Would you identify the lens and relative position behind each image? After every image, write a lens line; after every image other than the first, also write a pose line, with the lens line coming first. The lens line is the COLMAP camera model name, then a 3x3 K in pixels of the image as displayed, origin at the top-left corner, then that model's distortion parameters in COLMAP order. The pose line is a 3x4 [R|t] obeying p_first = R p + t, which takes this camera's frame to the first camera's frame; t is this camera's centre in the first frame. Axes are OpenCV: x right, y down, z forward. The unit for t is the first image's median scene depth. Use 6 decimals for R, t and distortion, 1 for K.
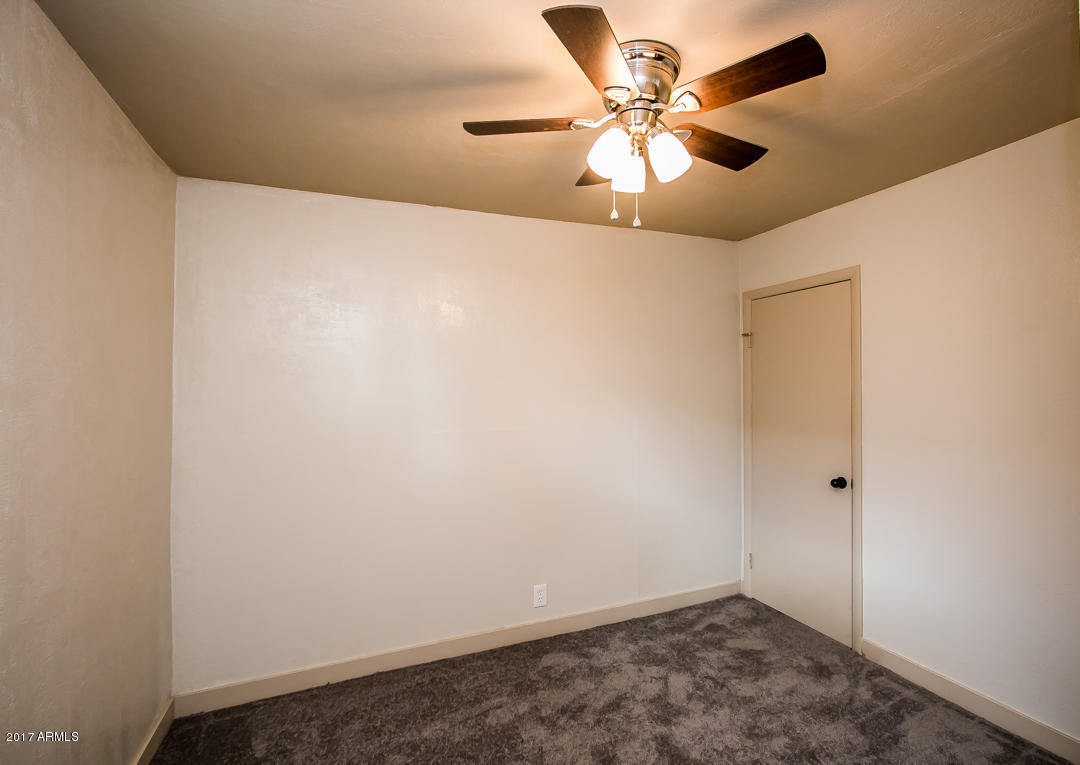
lens RADIAL K [[520.9, 0, 579.2], [0, 520.9, 383.8], [0, 0, 1]] dist [-0.015427, 0.003100]
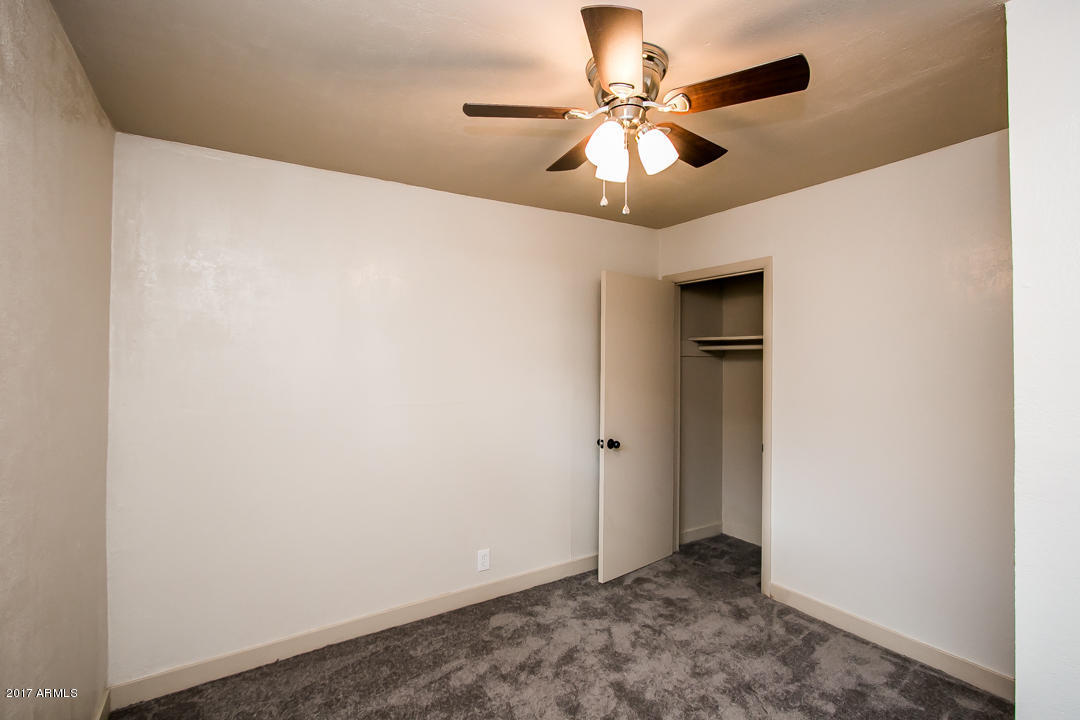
lens RADIAL K [[495.4, 0, 546.4], [0, 495.4, 360.2], [0, 0, 1]] dist [-0.014522, 0.002349]
pose [[0.988322, 0.007972, 0.152171, -0.144423], [-0.009035, 0.999939, 0.006297, -0.001845], [-0.152112, -0.007598, 0.988334, 0.003552]]
